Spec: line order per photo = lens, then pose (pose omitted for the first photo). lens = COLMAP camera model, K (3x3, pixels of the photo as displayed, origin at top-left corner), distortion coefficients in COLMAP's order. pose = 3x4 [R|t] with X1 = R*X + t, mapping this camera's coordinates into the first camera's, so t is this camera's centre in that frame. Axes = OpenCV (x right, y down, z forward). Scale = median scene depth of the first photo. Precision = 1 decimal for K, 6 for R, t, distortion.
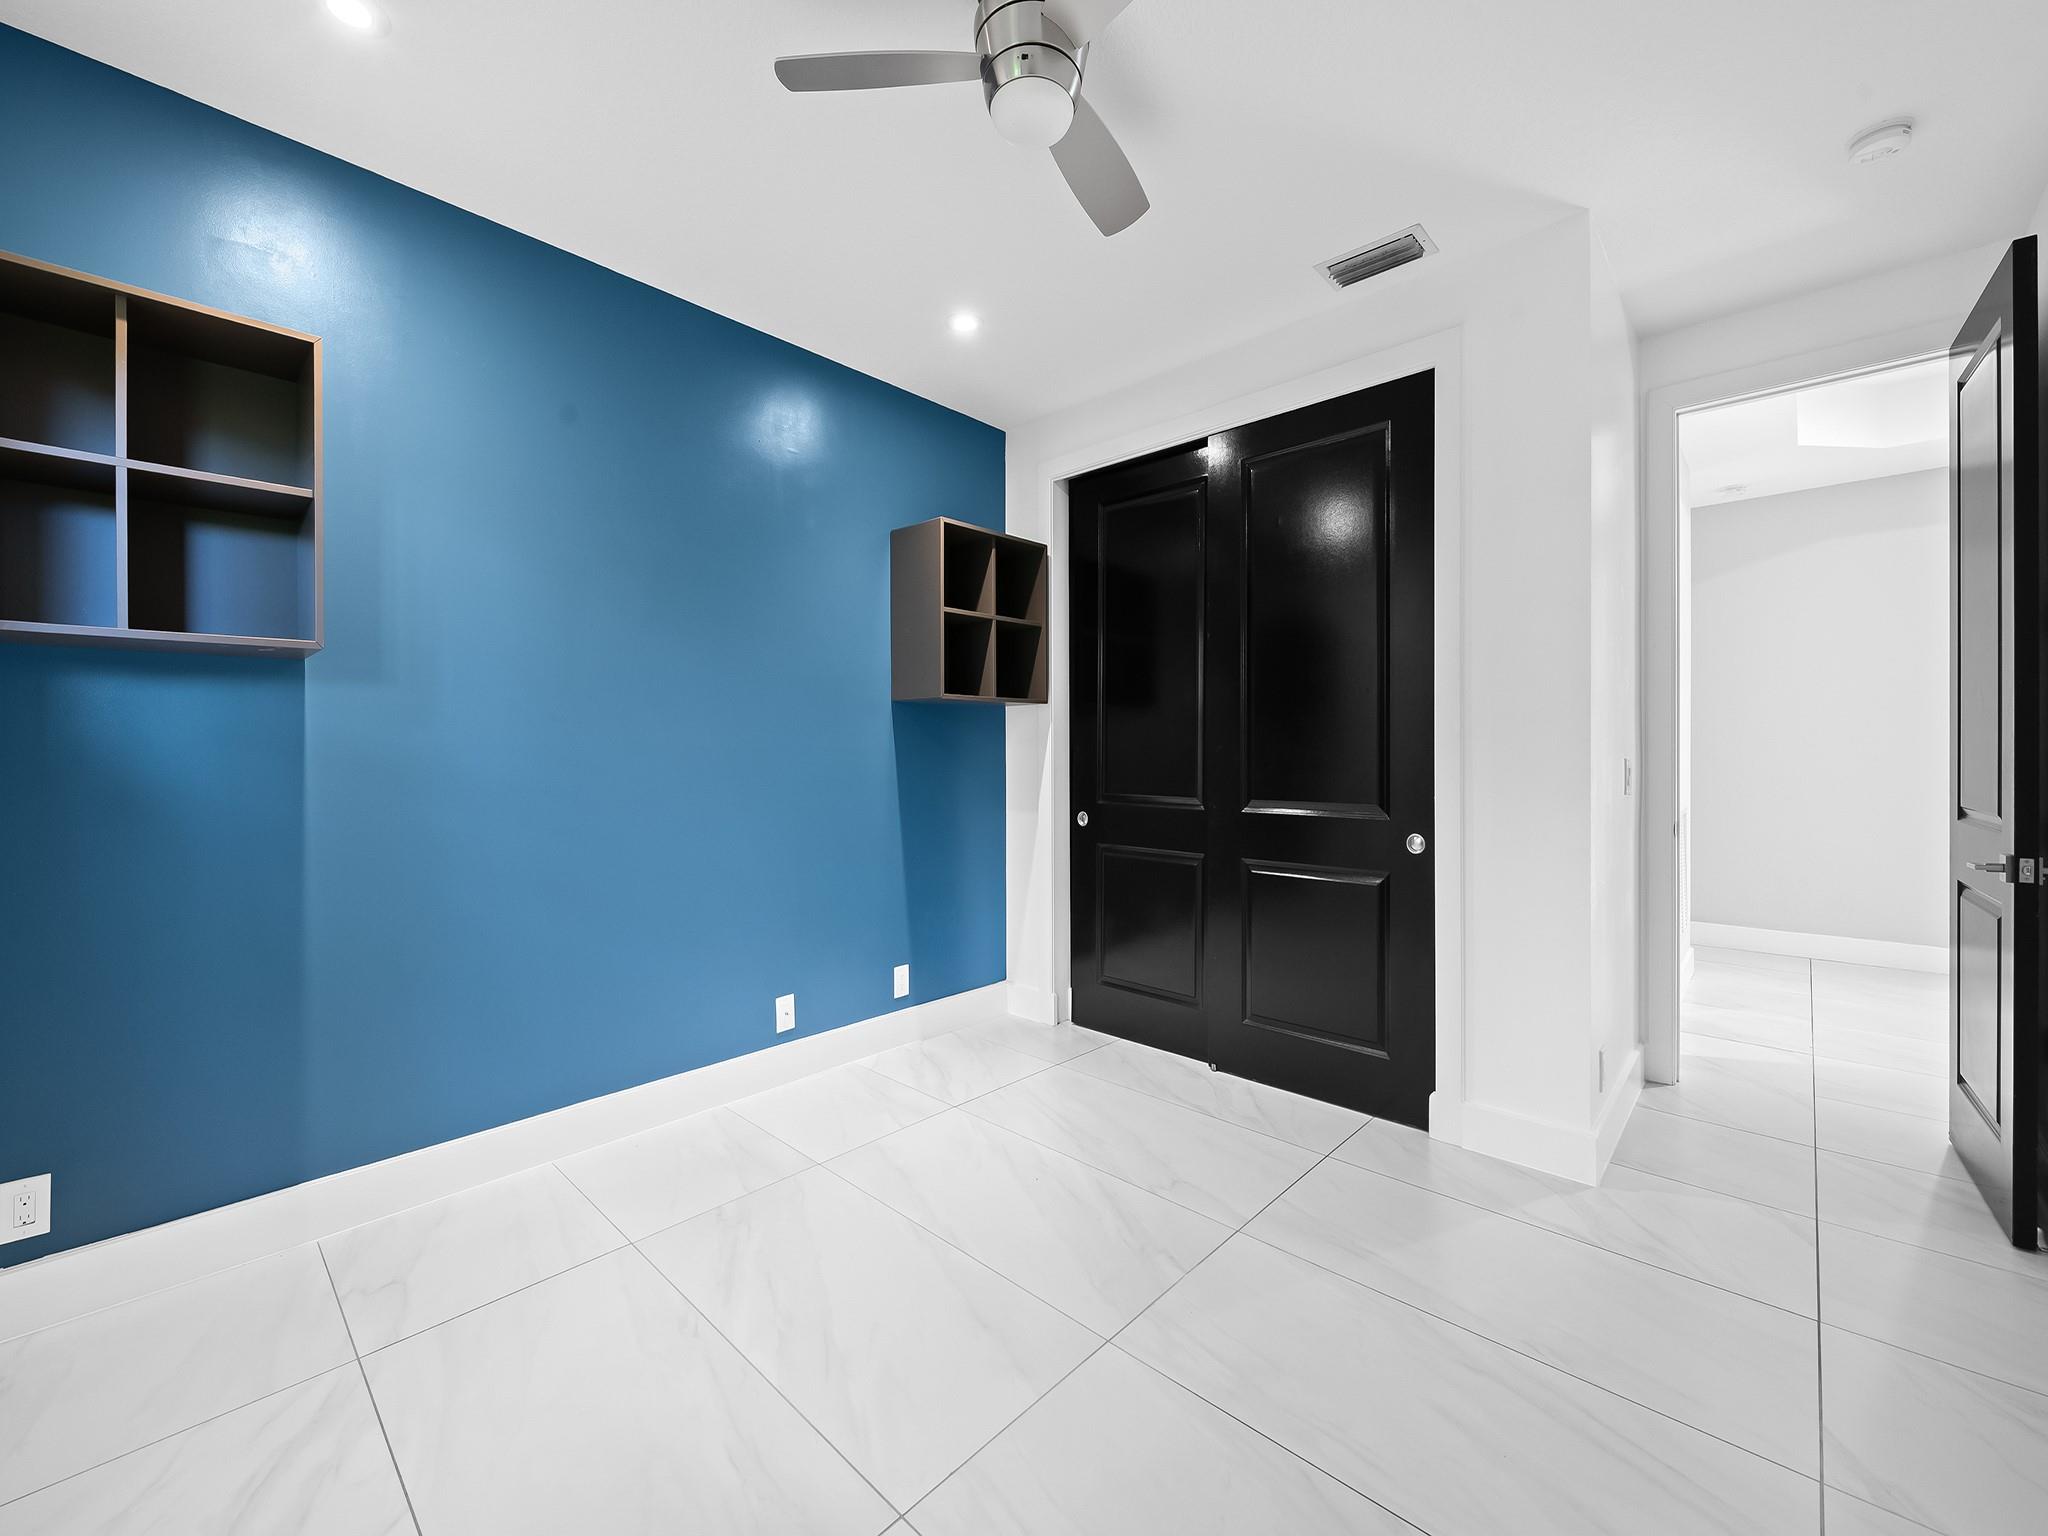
lens RADIAL K [[842.2, 0, 1024.0], [0, 842.2, 768.0], [0, 0, 1]] dist [0.000158, -0.000235]
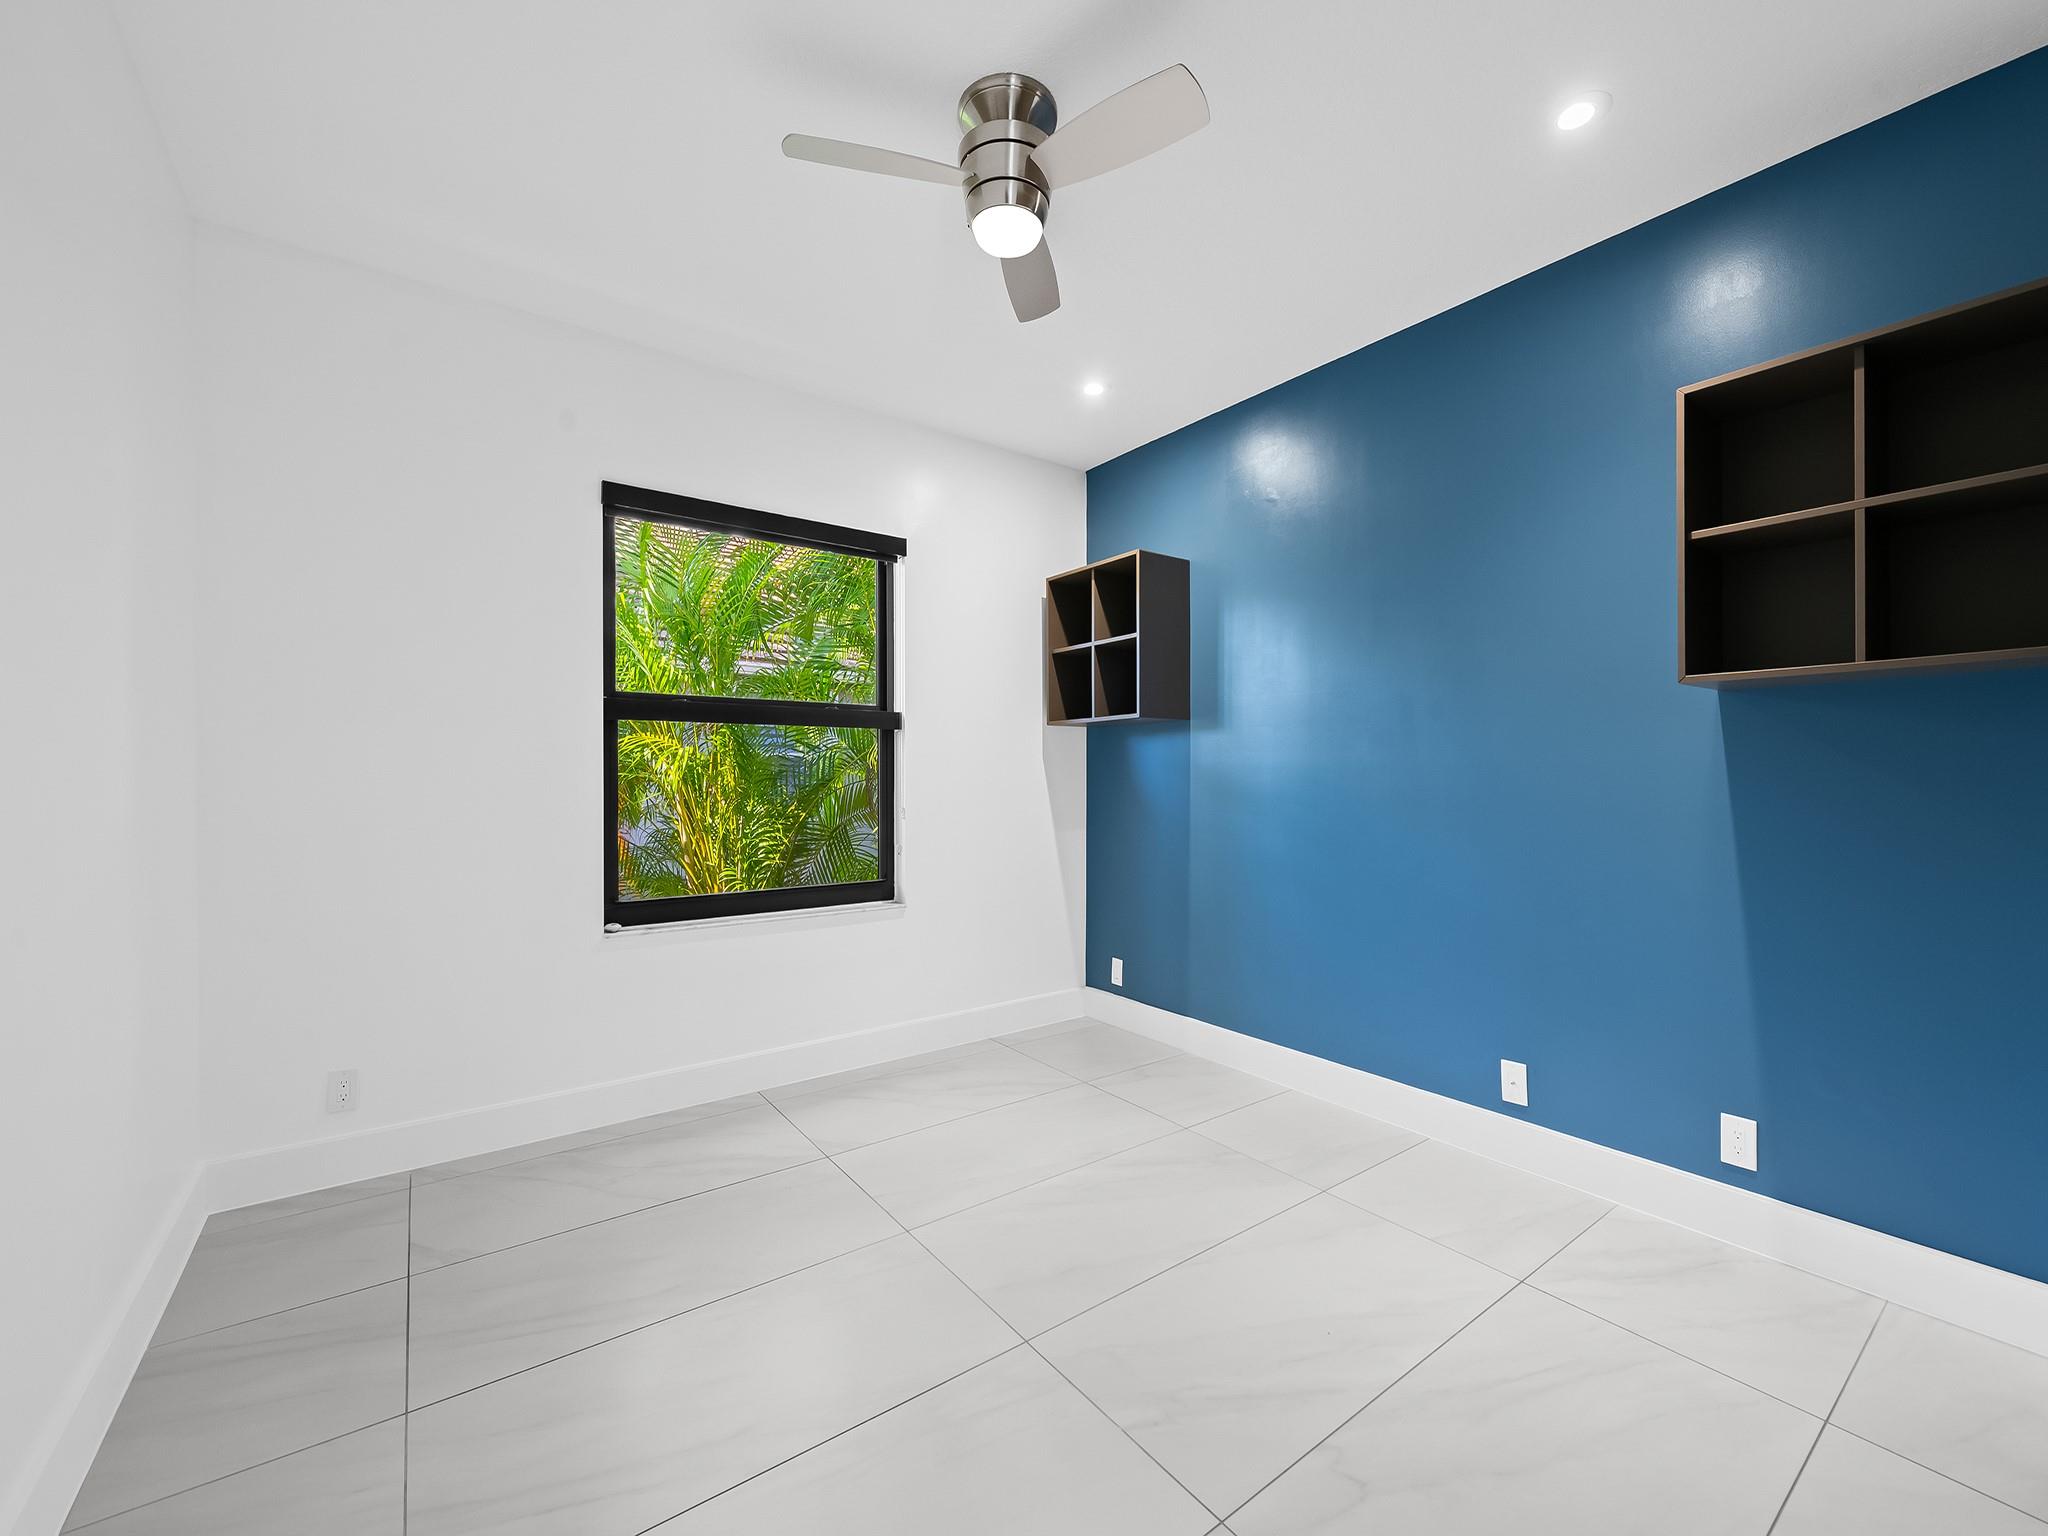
lens RADIAL K [[829.5, 0, 1030.0], [0, 829.5, 768.7], [0, 0, 1]] dist [0.002564, 0.000226]
pose [[-0.179716, -0.005244, -0.983705, 0.612883], [-0.011420, 0.999930, -0.003244, -0.011133], [0.983652, 0.010651, -0.179763, 0.673225]]
